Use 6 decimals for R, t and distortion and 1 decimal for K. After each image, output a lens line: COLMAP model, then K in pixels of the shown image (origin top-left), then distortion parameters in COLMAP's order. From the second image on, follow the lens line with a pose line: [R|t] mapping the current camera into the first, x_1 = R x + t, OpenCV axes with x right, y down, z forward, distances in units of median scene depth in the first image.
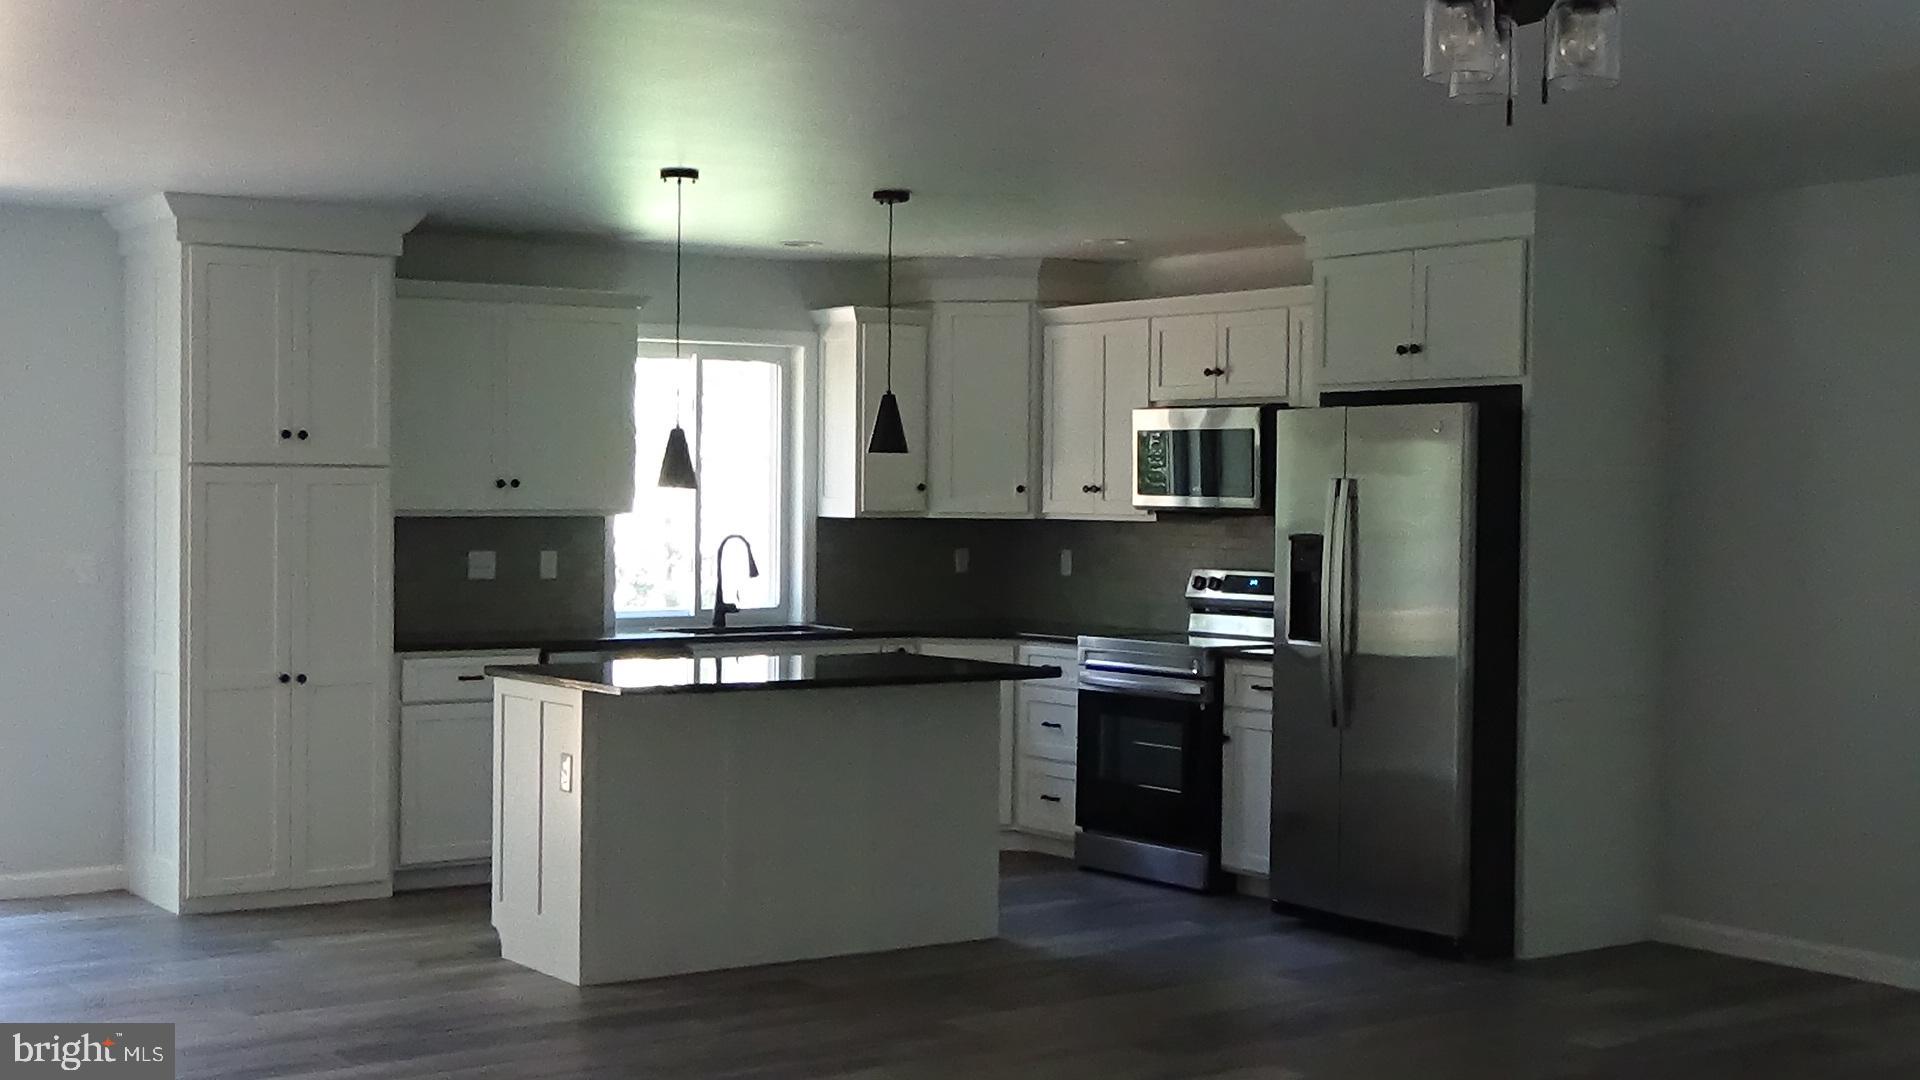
lens RADIAL K [[2476.0, 0, 959.5], [0, 2476.0, 544.9], [0, 0, 1]] dist [0.009277, 0.000000]
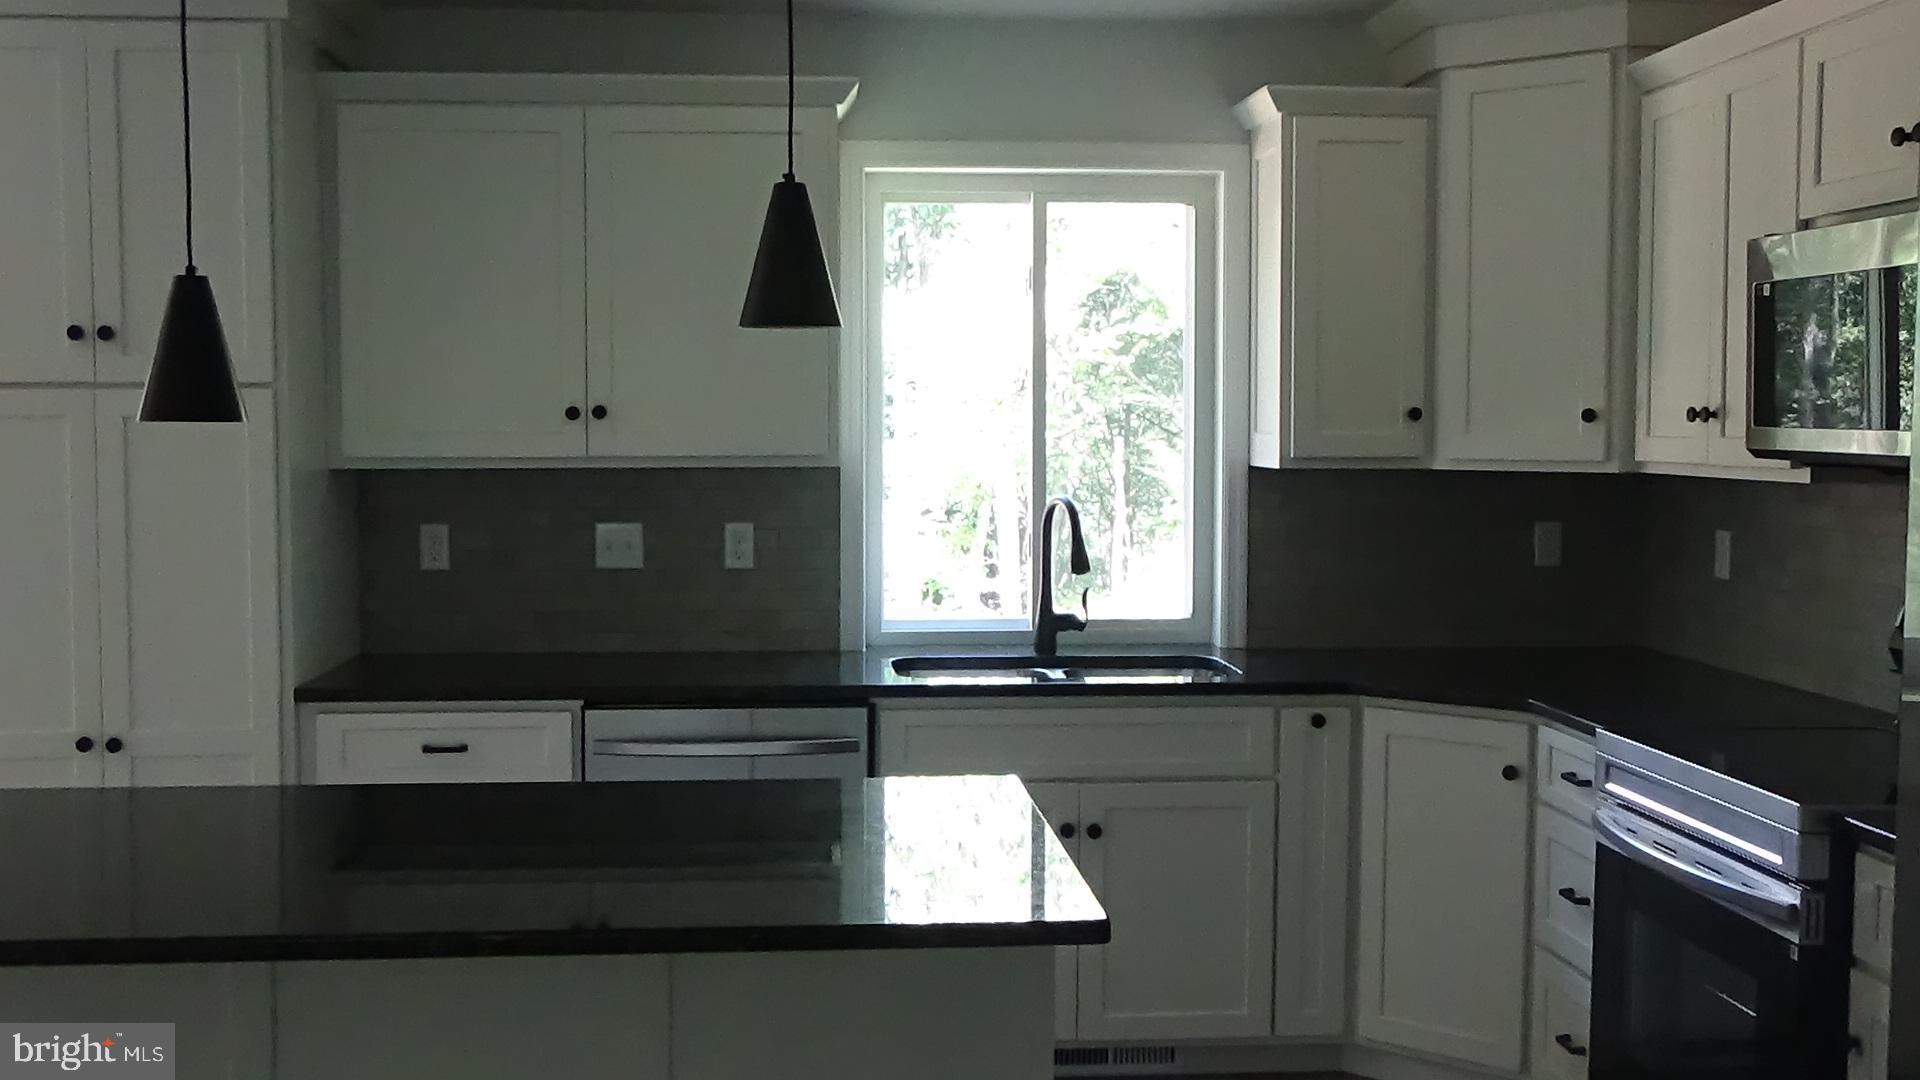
lens RADIAL K [[2029.0, 0, 964.2], [0, 2029.0, 529.6], [0, 0, 1]] dist [0.000644, 0.000000]
pose [[0.860543, 0.020527, -0.508965, 0.130914], [-0.004858, 0.999473, 0.032096, -0.011849], [0.509355, -0.025147, 0.860189, 0.576229]]
